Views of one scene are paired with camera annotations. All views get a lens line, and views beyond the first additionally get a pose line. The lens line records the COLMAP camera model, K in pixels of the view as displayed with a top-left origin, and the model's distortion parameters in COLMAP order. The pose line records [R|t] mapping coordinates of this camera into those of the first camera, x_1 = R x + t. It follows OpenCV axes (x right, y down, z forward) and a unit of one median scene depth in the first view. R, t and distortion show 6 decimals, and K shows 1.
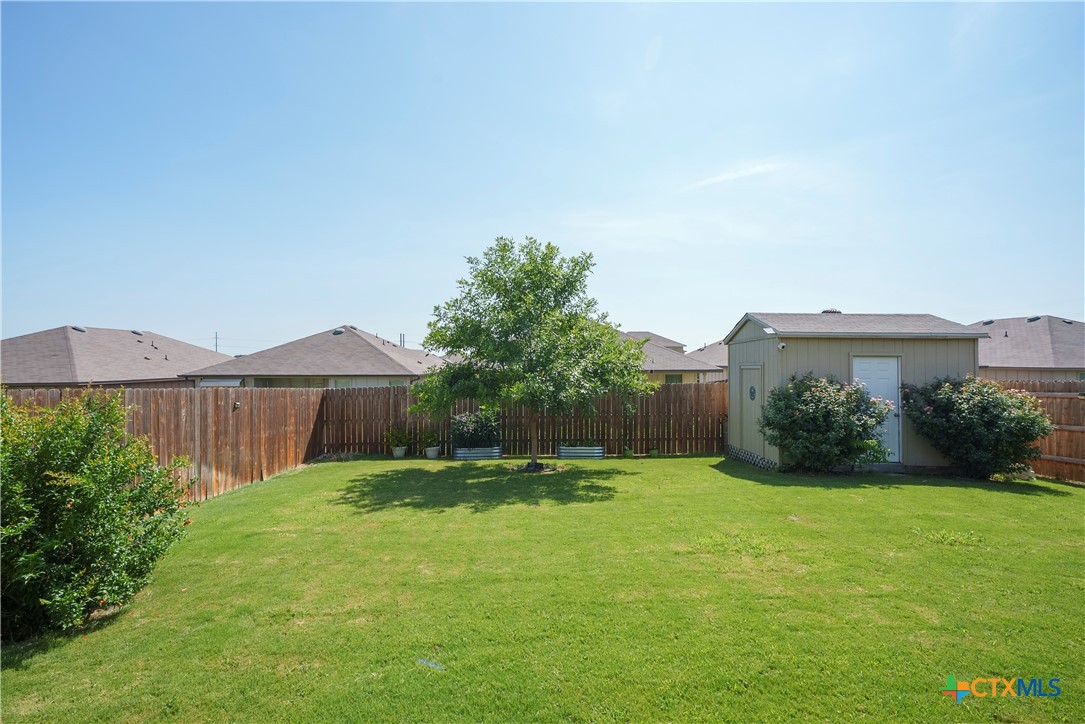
lens RADIAL K [[481.0, 0, 543.5], [0, 481.0, 359.6], [0, 0, 1]] dist [0.017588, -0.000259]
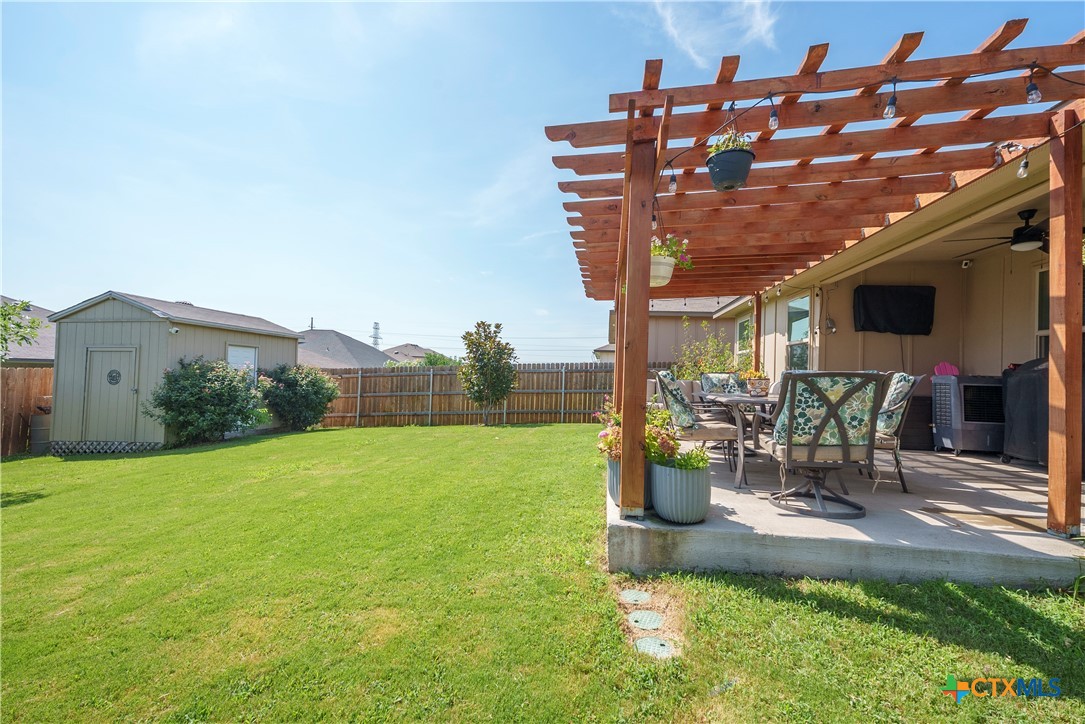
lens RADIAL K [[465.5, 0, 541.3], [0, 465.5, 359.5], [0, 0, 1]] dist [0.043085, -0.000133]
pose [[0.155366, 0.039587, 0.987063, -0.407996], [-0.032749, 0.998854, -0.034905, 0.045292], [-0.987314, -0.026903, 0.156485, 0.038638]]
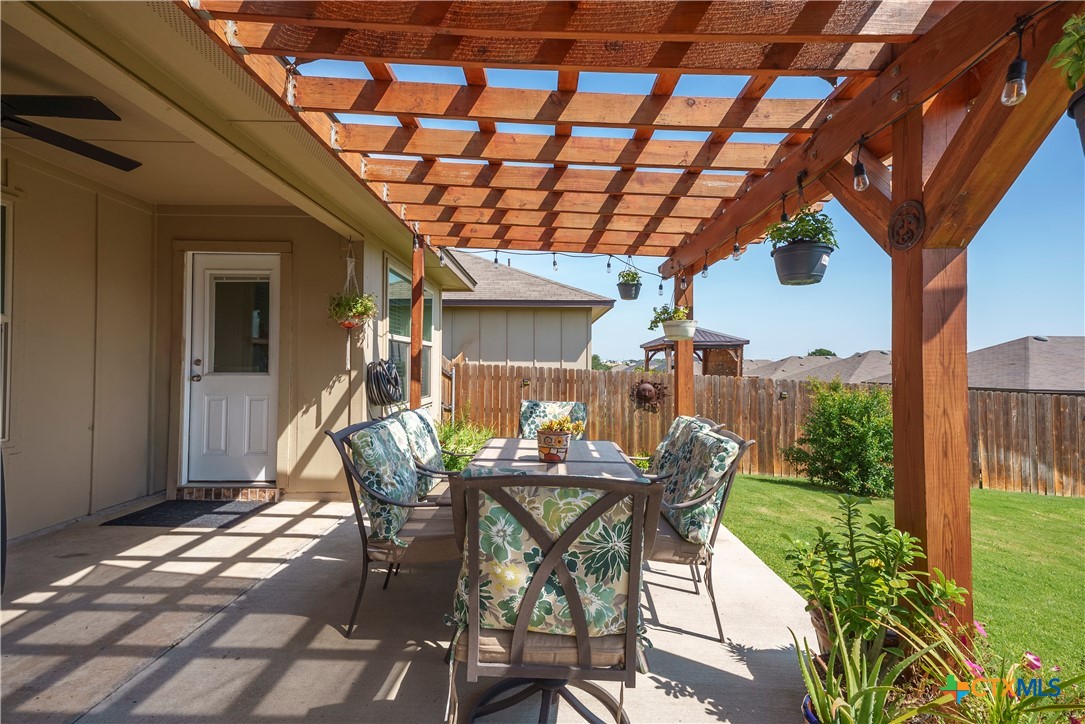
lens RADIAL K [[484.7, 0, 543.5], [0, 484.7, 356.9], [0, 0, 1]] dist [0.035637, -0.000334]
pose [[-0.015391, -0.014196, -0.999781, 0.406429], [-0.007978, 0.999869, -0.014075, -0.001990], [0.999850, 0.007760, -0.015502, -0.111432]]
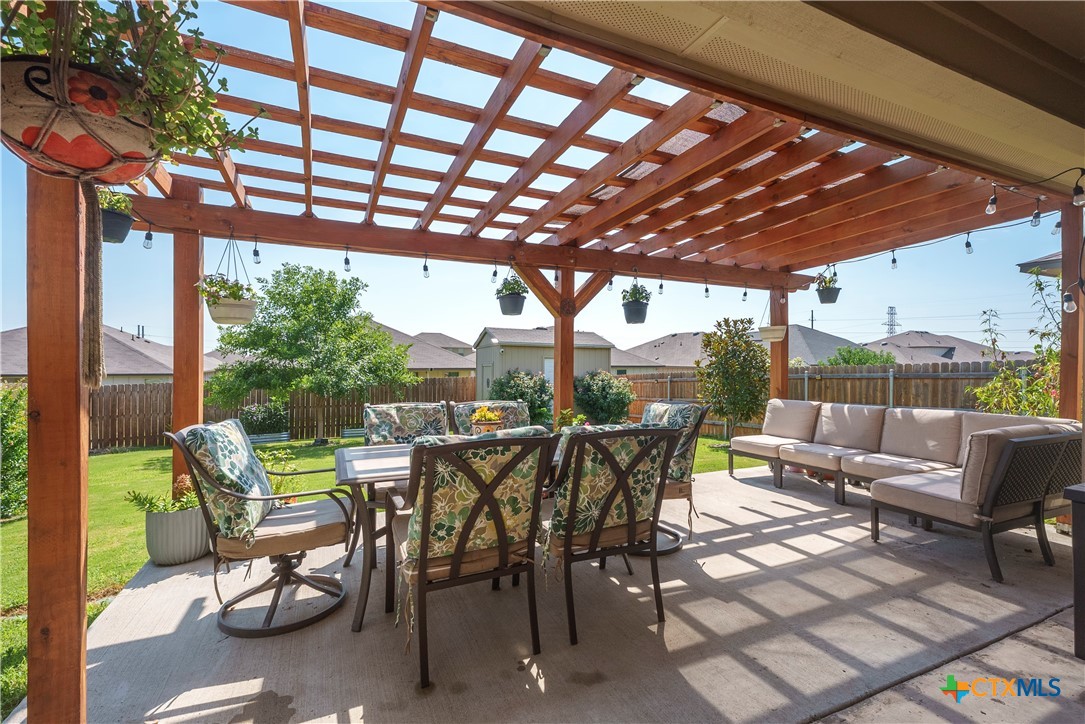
lens RADIAL K [[470.5, 0, 541.1], [0, 470.5, 362.2], [0, 0, 1]] dist [0.027878, -0.000053]
pose [[0.915671, 0.004830, 0.401900, 0.011583], [-0.007084, 0.999966, 0.004122, -0.000091], [-0.401867, -0.006622, 0.915674, -0.398764]]
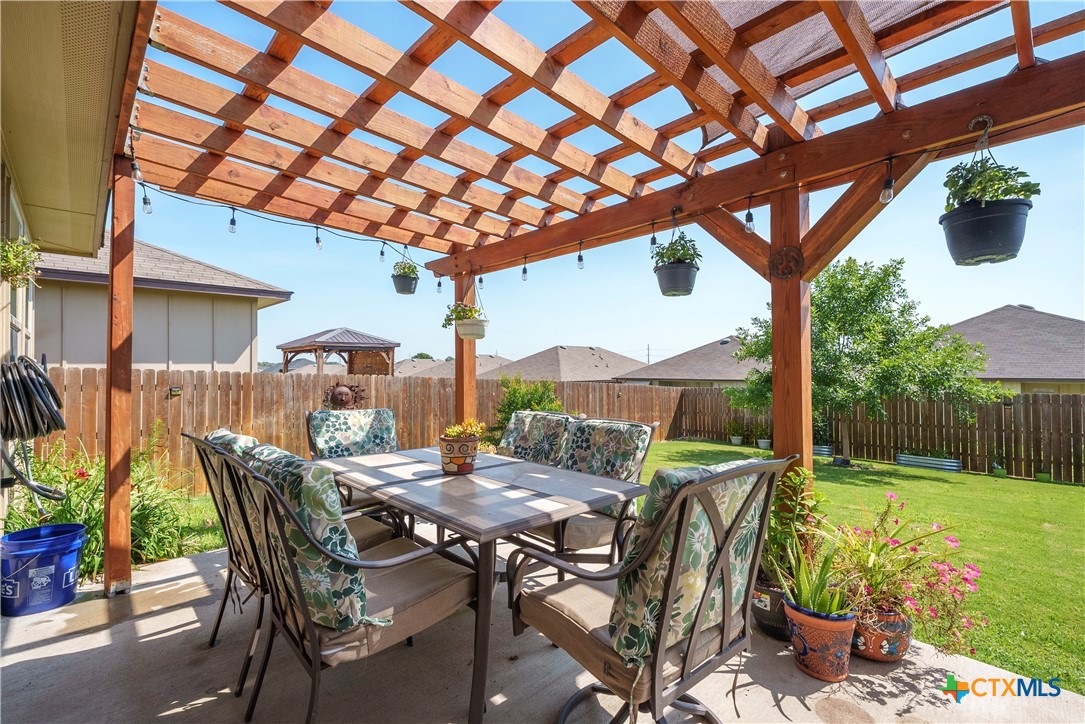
lens RADIAL K [[474.1, 0, 544.7], [0, 474.1, 357.1], [0, 0, 1]] dist [0.018704, 0.000107]
pose [[0.689029, -0.018769, -0.724491, 0.320612], [0.004687, 0.999759, -0.021442, 0.002375], [0.724719, 0.011378, 0.688951, -0.253864]]
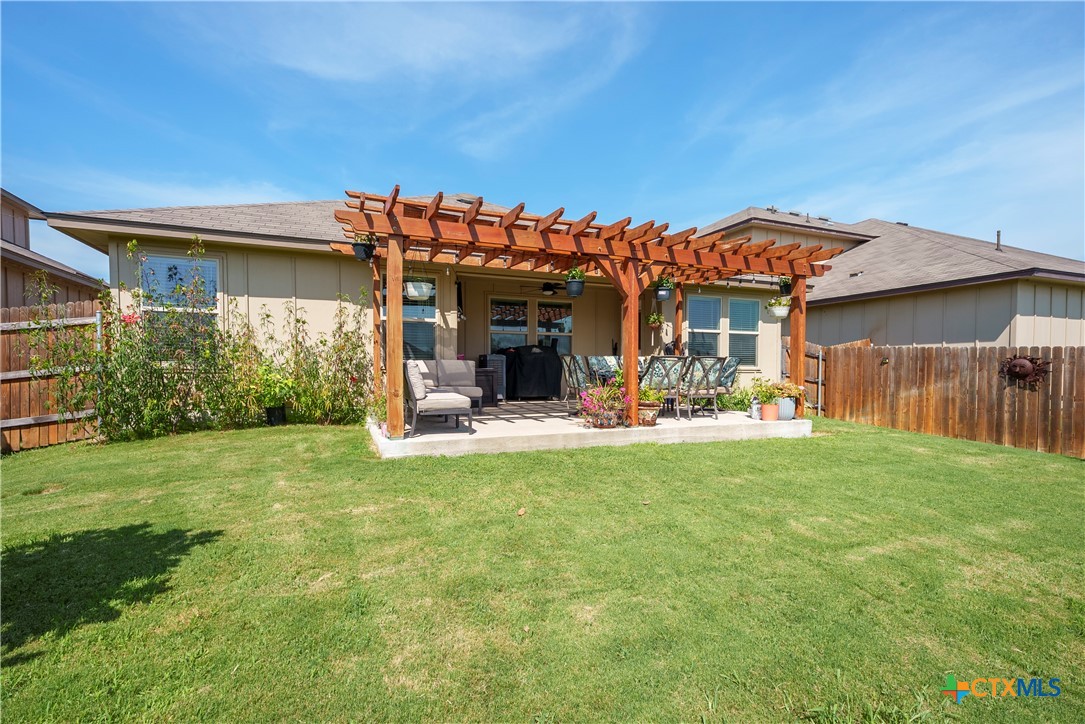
lens RADIAL K [[494.5, 0, 542.5], [0, 494.5, 383.8], [0, 0, 1]] dist [0.015600, -0.000290]
pose [[-0.927966, 0.009363, -0.372547, 0.590098], [-0.001383, 0.999591, 0.028566, 0.056969], [0.372662, 0.027023, -0.927574, 0.610103]]
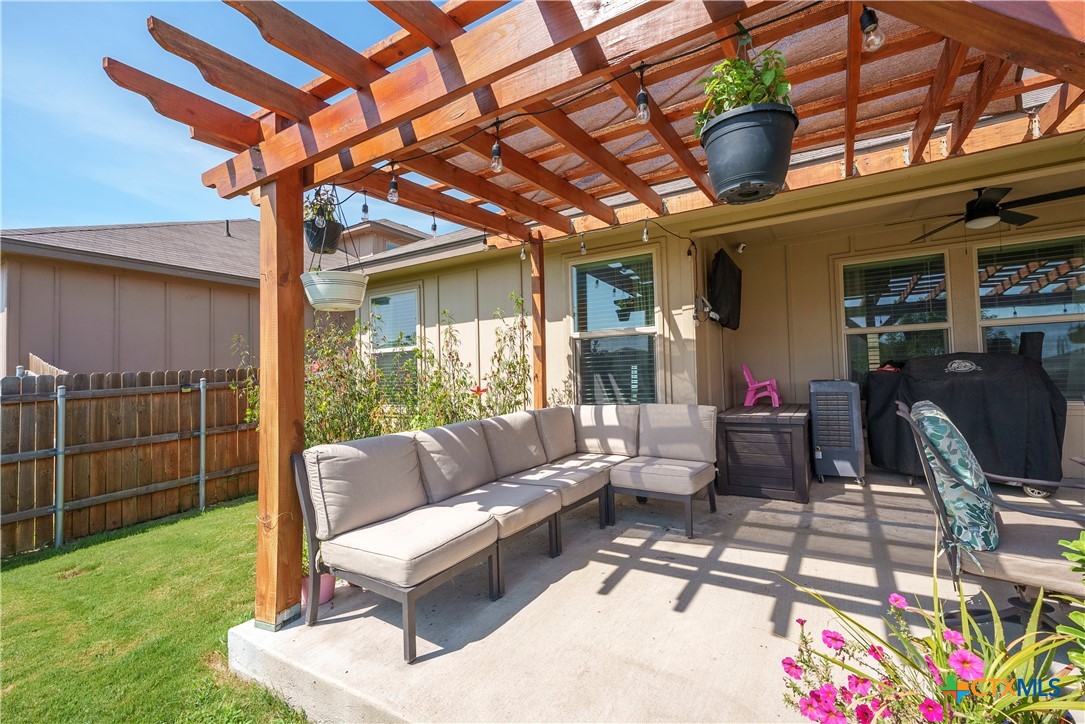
lens RADIAL K [[475.3, 0, 543.5], [0, 475.3, 360.1], [0, 0, 1]] dist [0.012736, 0.000026]
pose [[-0.841570, 0.044270, 0.538331, 0.280746], [0.029991, 0.998928, -0.035263, 0.013729], [-0.539315, -0.013531, -0.841995, 0.172300]]
